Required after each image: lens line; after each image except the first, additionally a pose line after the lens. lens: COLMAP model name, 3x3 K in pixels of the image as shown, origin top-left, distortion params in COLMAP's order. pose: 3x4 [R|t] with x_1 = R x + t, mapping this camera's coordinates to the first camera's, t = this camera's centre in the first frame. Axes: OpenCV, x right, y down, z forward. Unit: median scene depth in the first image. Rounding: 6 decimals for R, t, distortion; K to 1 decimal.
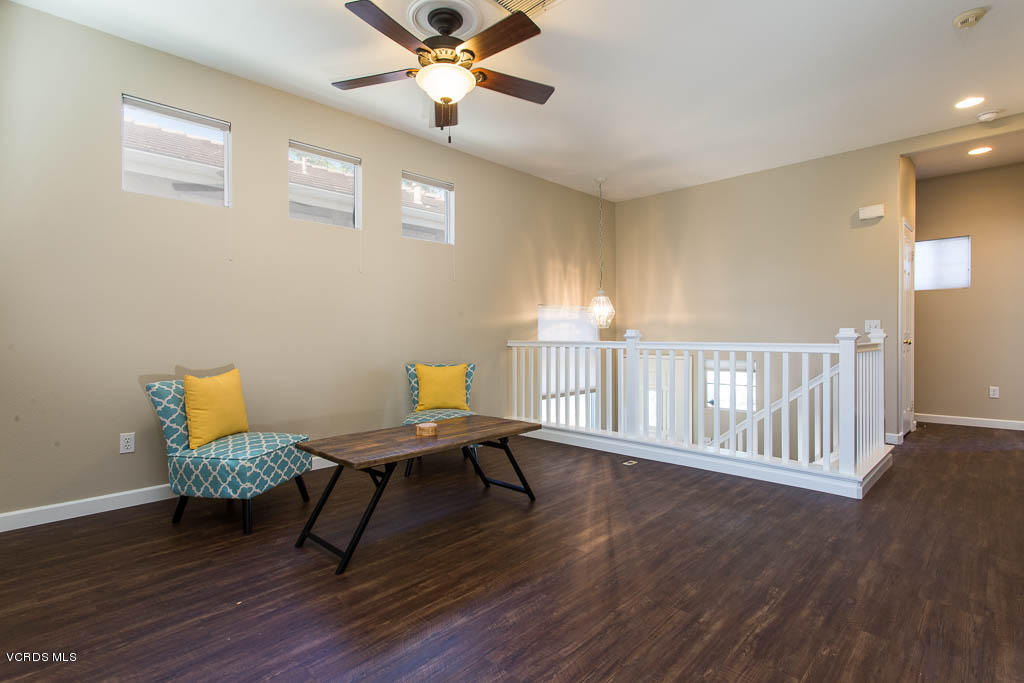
lens RADIAL K [[487.4, 0, 512.0], [0, 487.4, 341.5], [0, 0, 1]] dist [-0.023038, -0.000124]
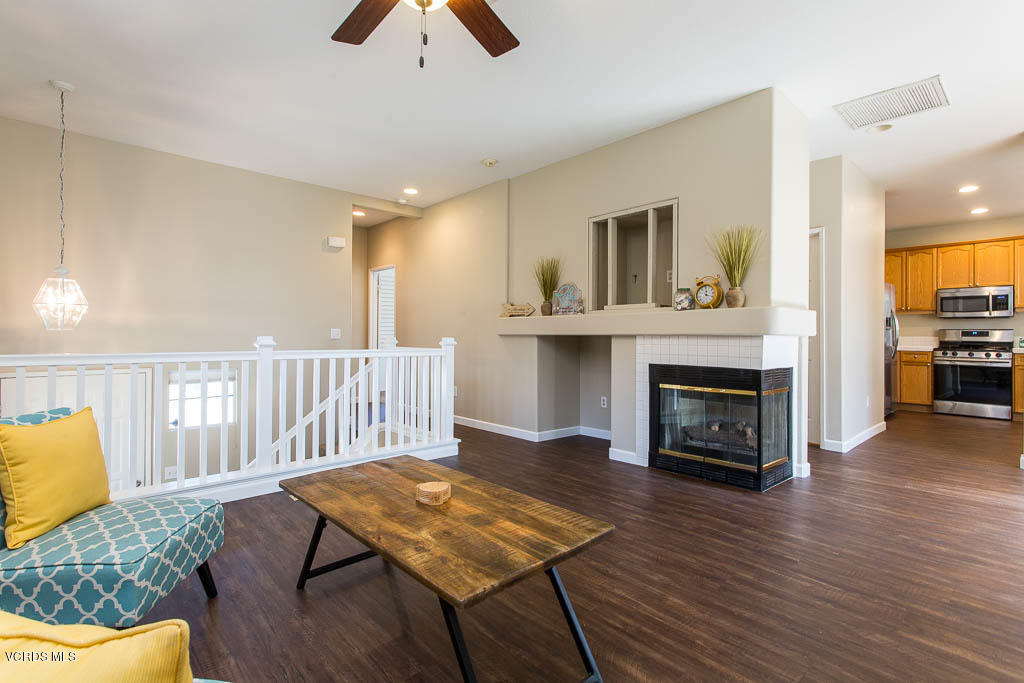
lens RADIAL K [[479.0, 0, 513.4], [0, 479.0, 333.7], [0, 0, 1]] dist [-0.004755, -0.000474]
pose [[0.037440, 0.019104, 0.999116, -0.479917], [0.005557, 0.999798, -0.019325, -0.007825], [-0.999283, 0.006276, 0.037326, 0.514767]]
